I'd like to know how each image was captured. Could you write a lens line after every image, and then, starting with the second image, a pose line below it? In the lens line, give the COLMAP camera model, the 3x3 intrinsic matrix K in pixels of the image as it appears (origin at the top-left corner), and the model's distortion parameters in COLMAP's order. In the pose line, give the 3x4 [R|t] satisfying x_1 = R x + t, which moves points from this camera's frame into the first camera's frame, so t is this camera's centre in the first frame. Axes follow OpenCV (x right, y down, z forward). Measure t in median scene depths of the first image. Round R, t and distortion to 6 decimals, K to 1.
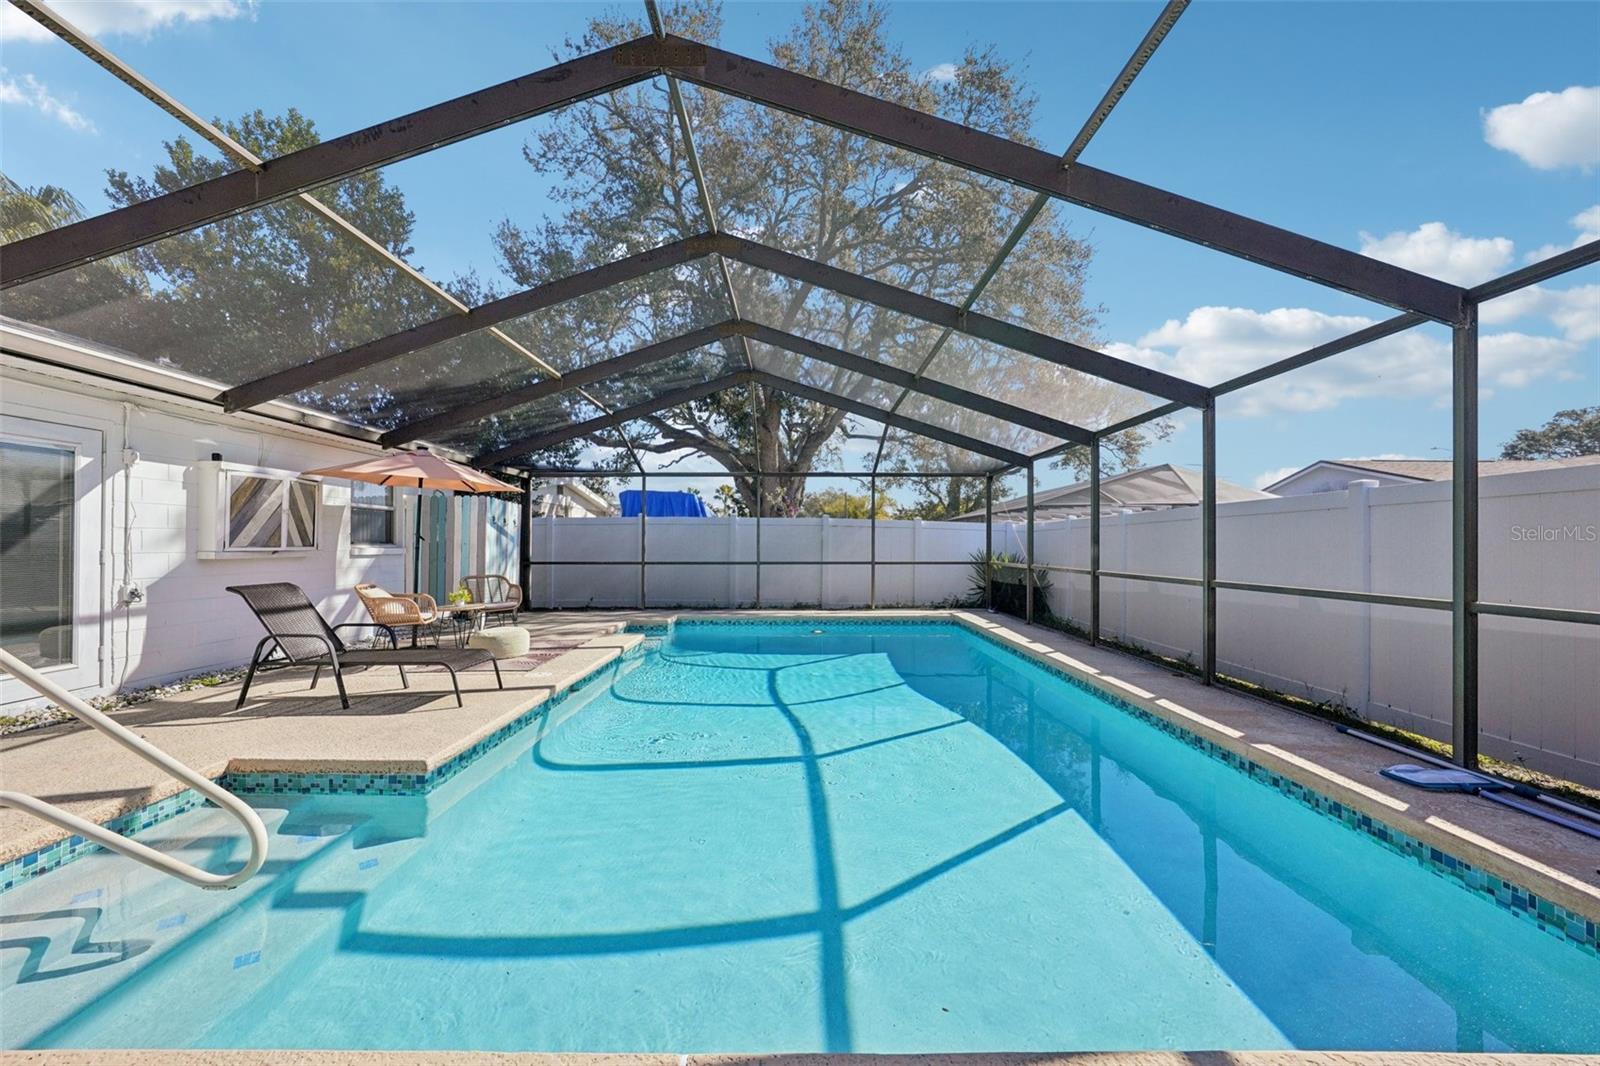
lens RADIAL K [[596.2, 0, 802.8], [0, 596.2, 544.0], [0, 0, 1]] dist [-0.008869, 0.000284]
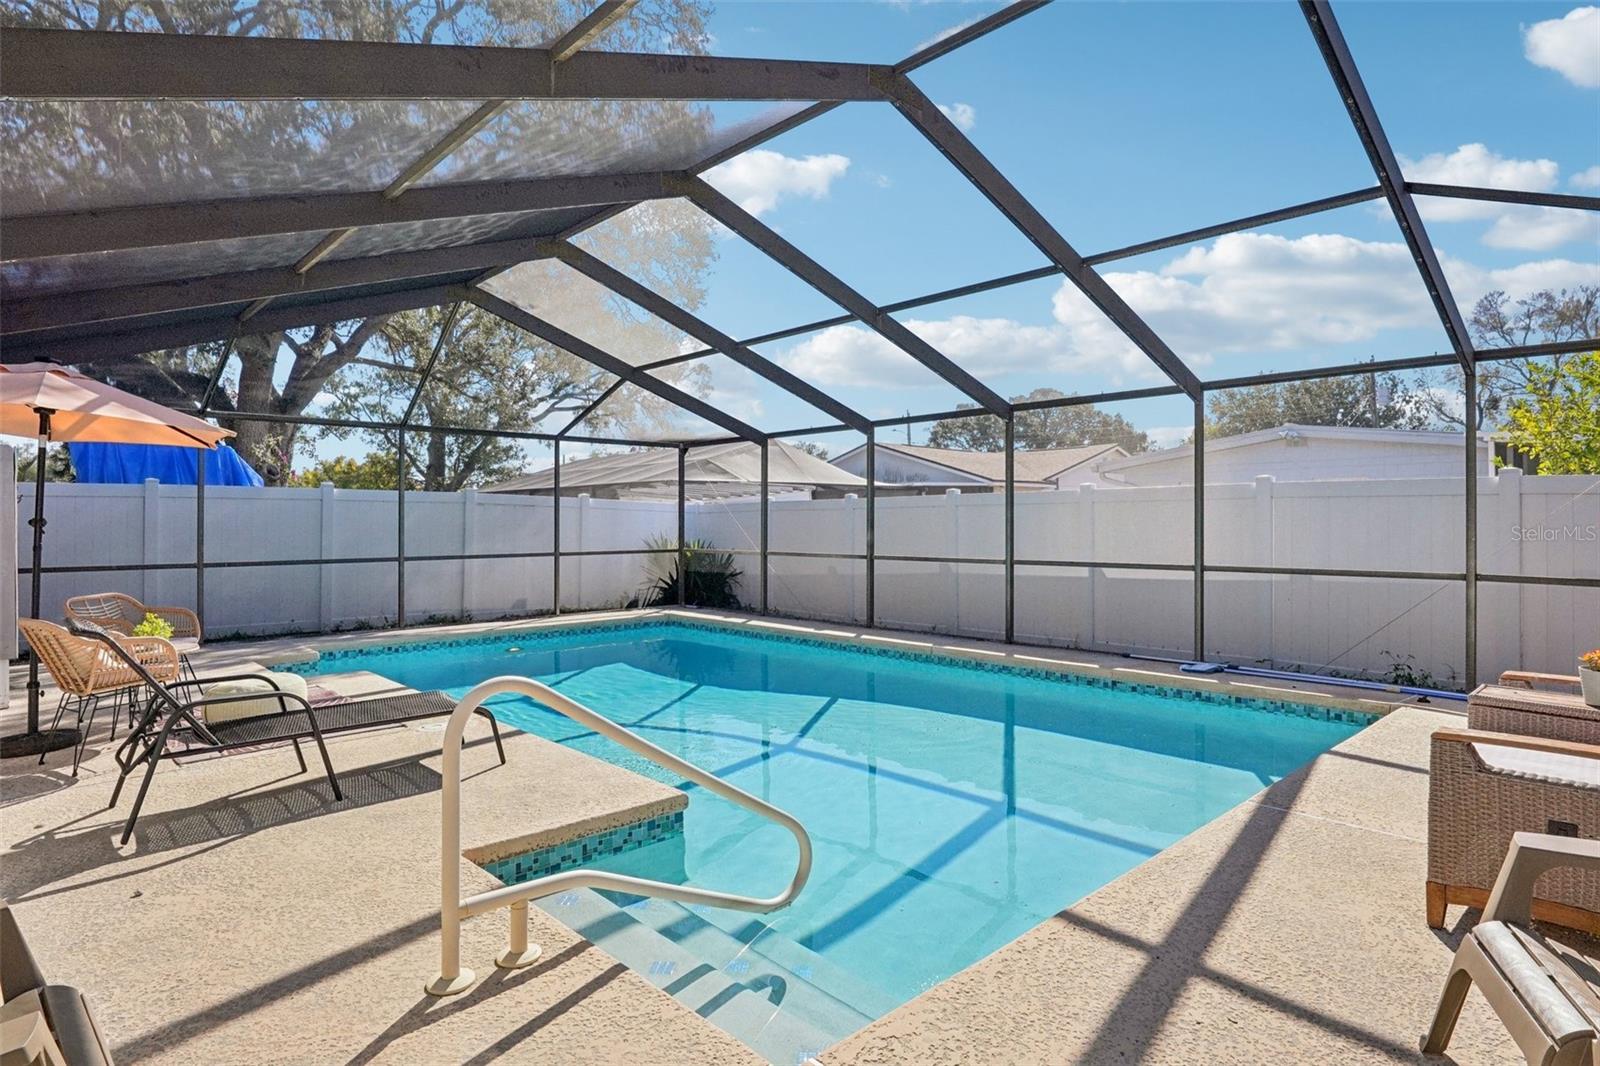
lens RADIAL K [[860.5, 0, 800.0], [0, 860.5, 533.0], [0, 0, 1]] dist [-0.016988, -0.000377]
pose [[0.732977, -0.011770, 0.680152, -0.758679], [0.003069, 0.999897, 0.013995, -0.017536], [-0.680247, -0.008171, 0.732938, -0.014494]]
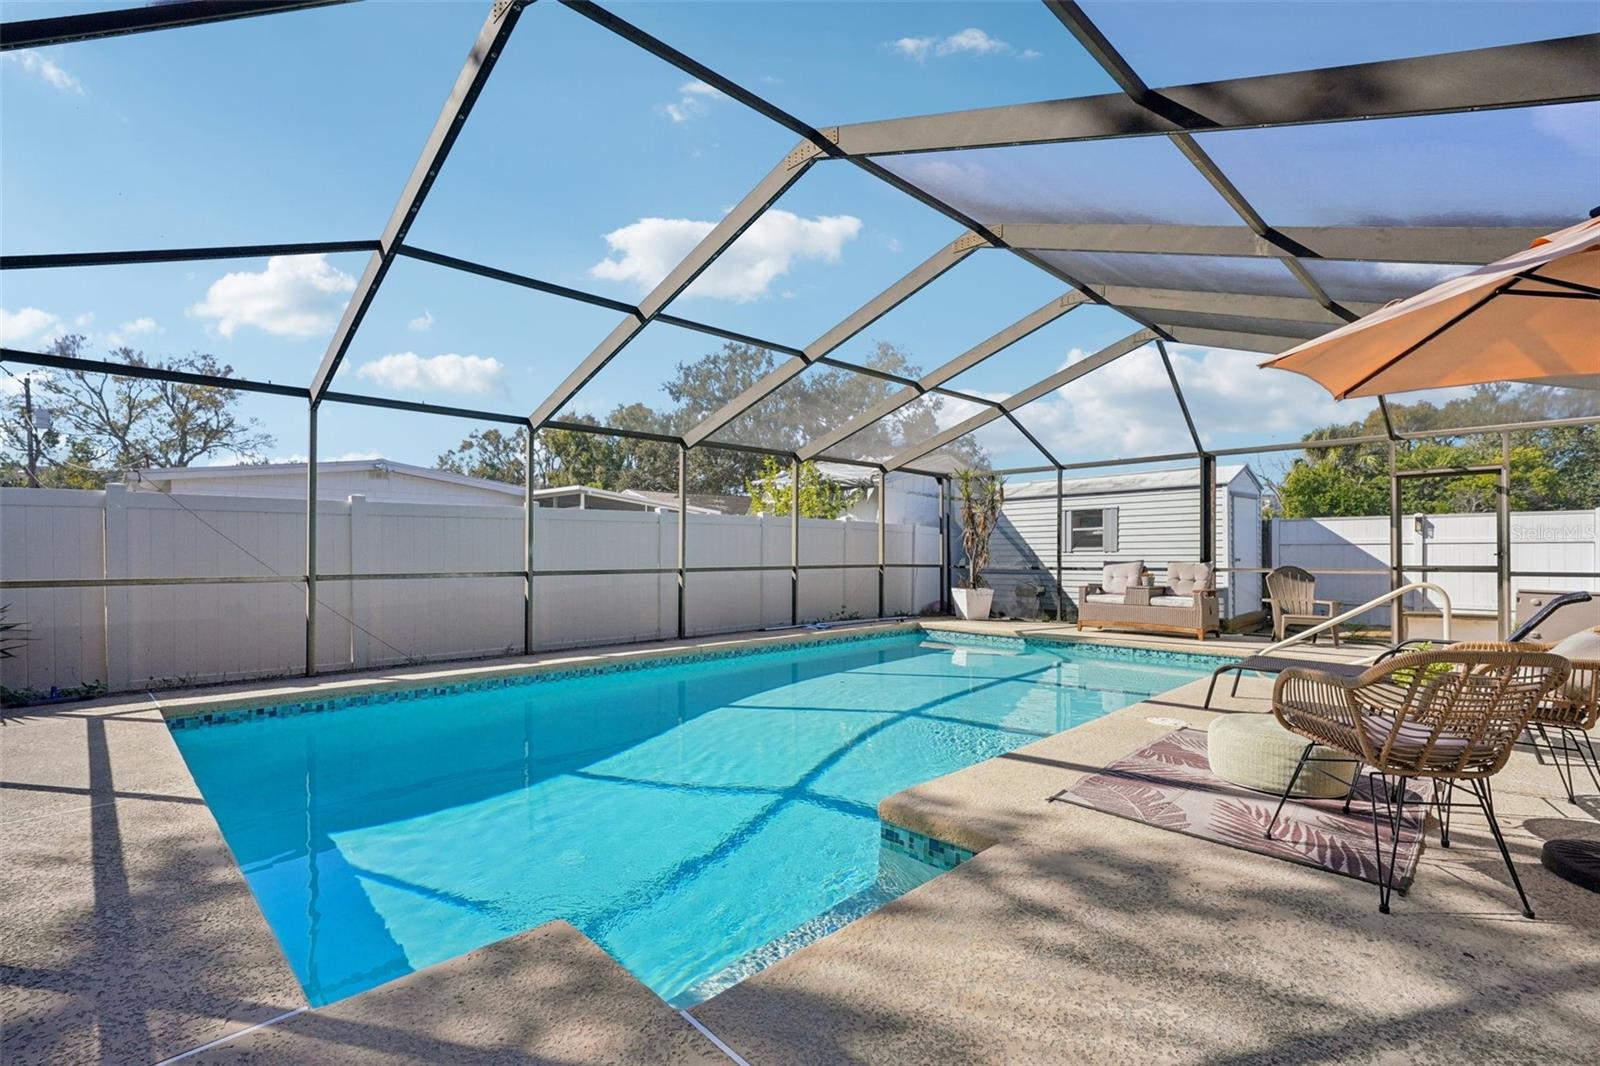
lens RADIAL K [[730.1, 0, 796.6], [0, 730.1, 557.0], [0, 0, 1]] dist [-0.001215, -0.000085]
pose [[-0.684639, -0.008755, 0.728830, -0.711696], [-0.002830, 0.999952, 0.009353, 0.016837], [-0.728877, 0.004341, -0.684631, 1.778877]]
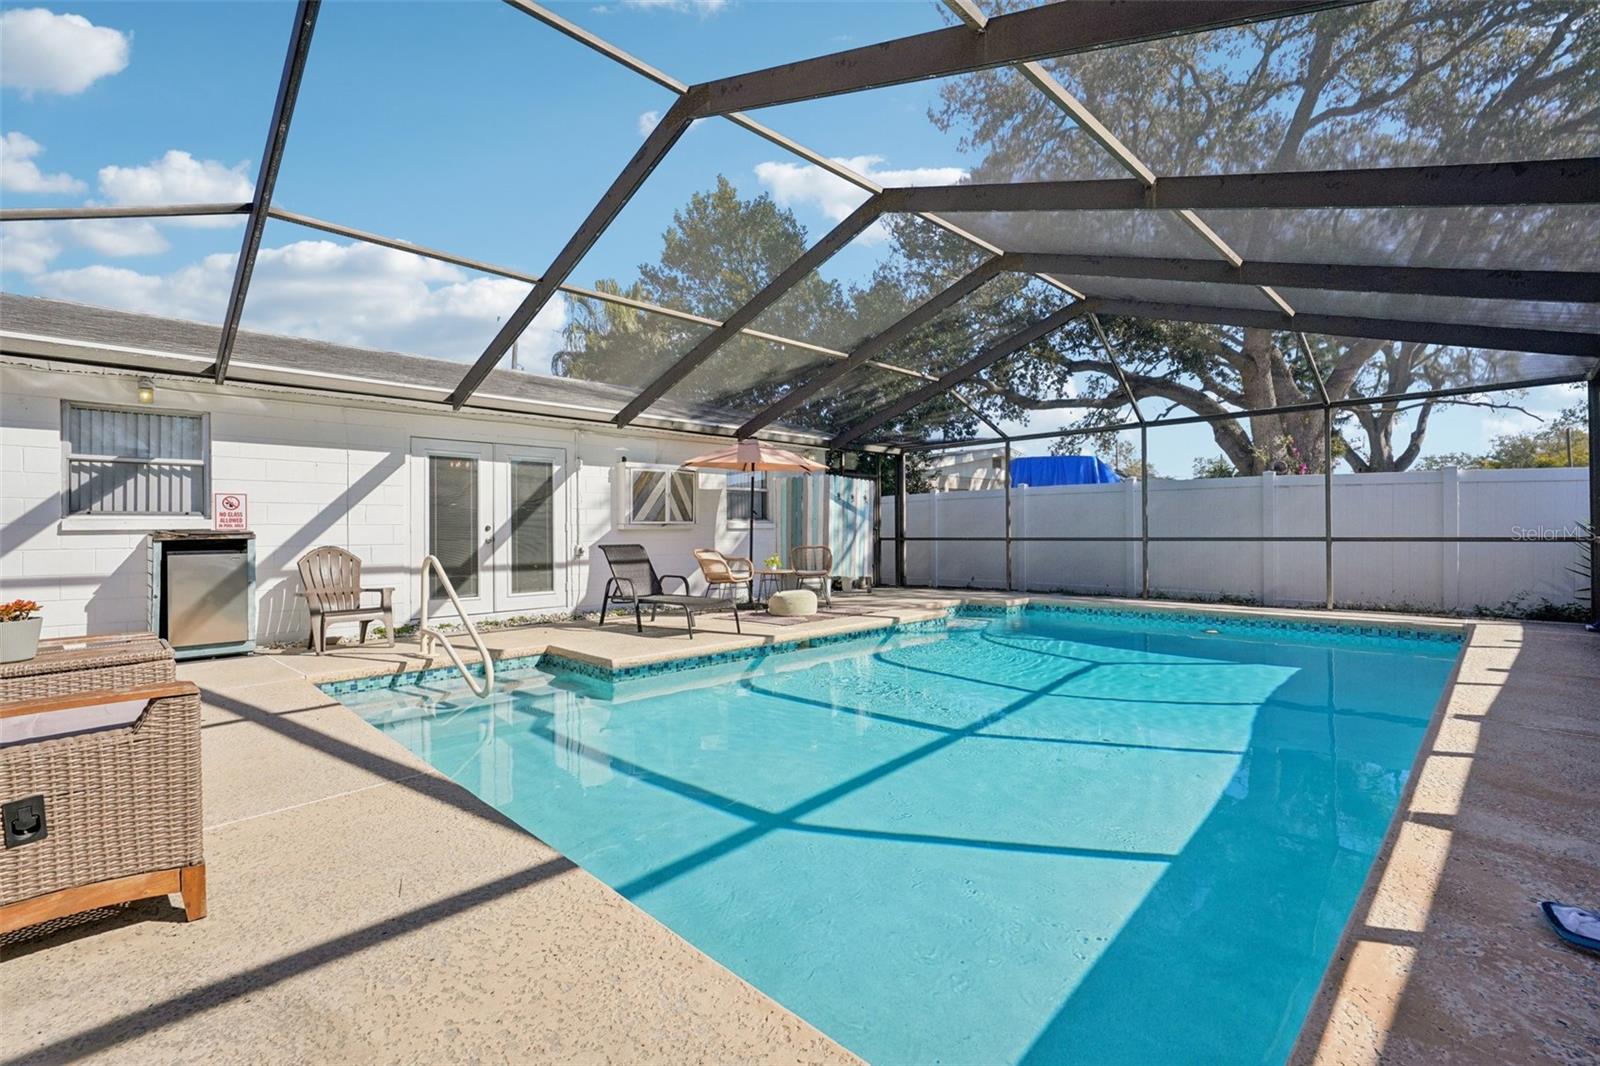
lens RADIAL K [[717.5, 0, 800.0], [0, 717.5, 533.0], [0, 0, 1]] dist [-0.002084, -0.000347]
pose [[0.700707, -0.006218, -0.713422, 0.519109], [0.011219, 0.999934, 0.002304, 0.032412], [0.713361, -0.009618, 0.700731, 0.060879]]
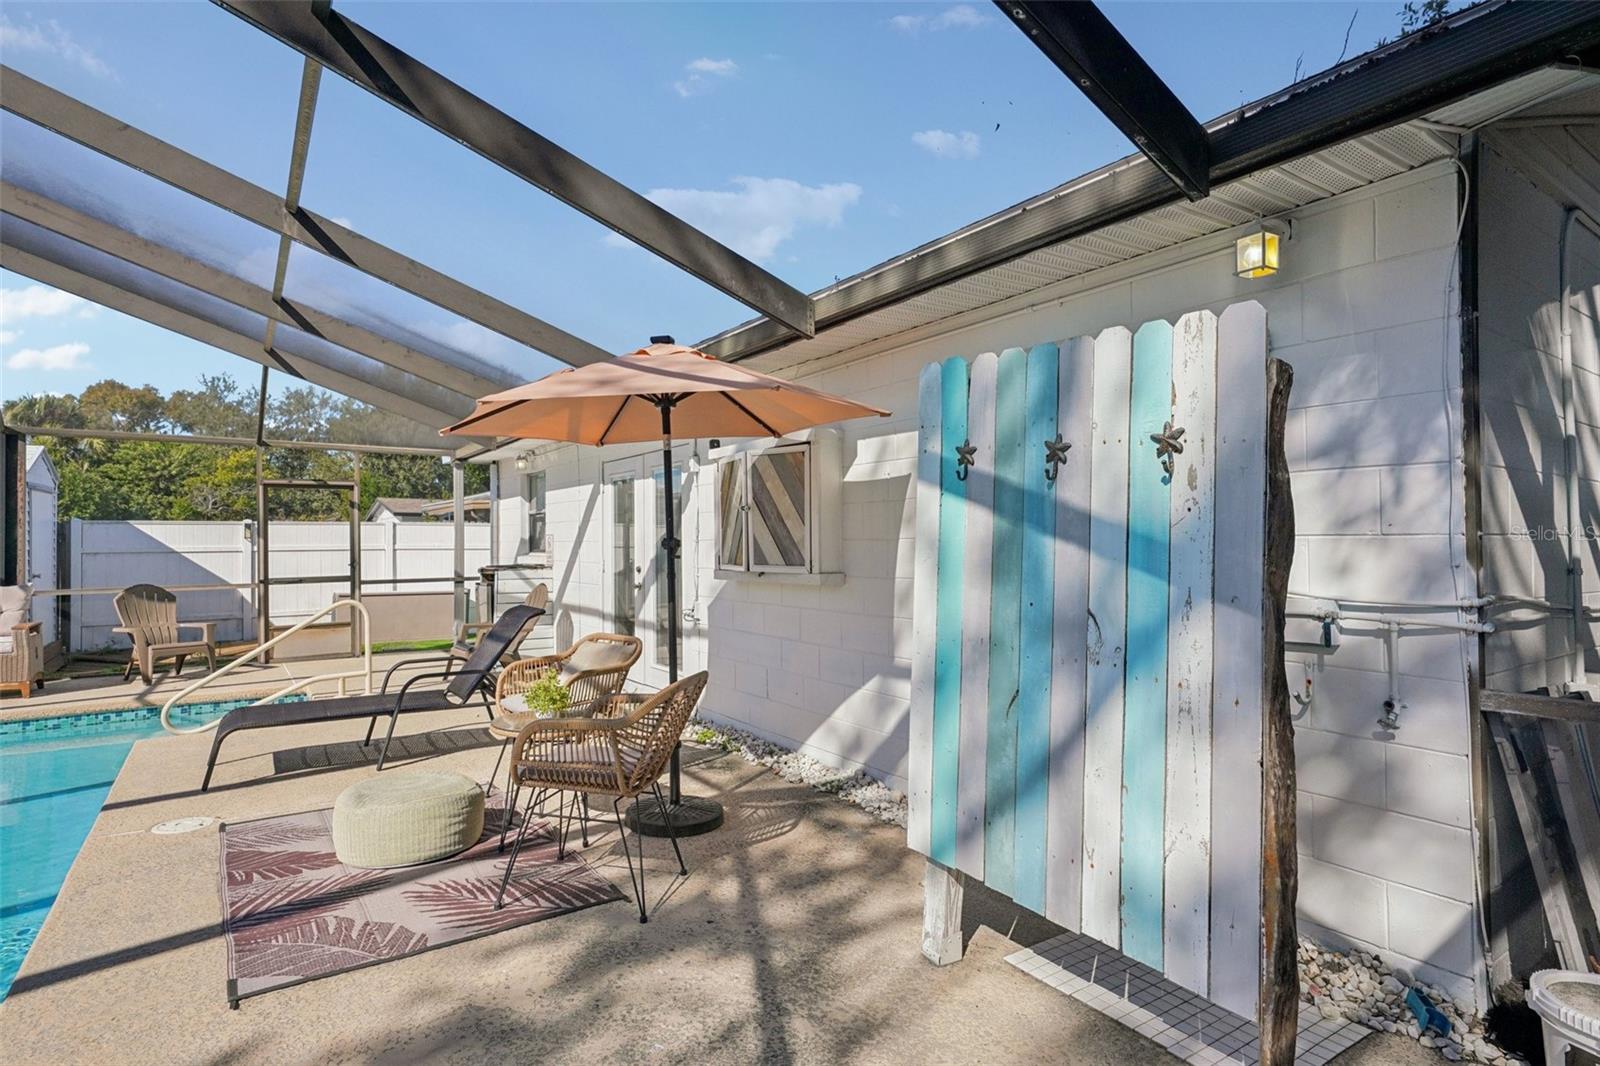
lens RADIAL K [[815.7, 0, 800.0], [0, 815.7, 533.0], [0, 0, 1]] dist [0.000430, 0.002333]
pose [[-0.831222, -0.003452, -0.555930, -0.453724], [0.004481, 0.999907, -0.012909, -0.017523], [0.555922, -0.013222, -0.831129, 1.748826]]
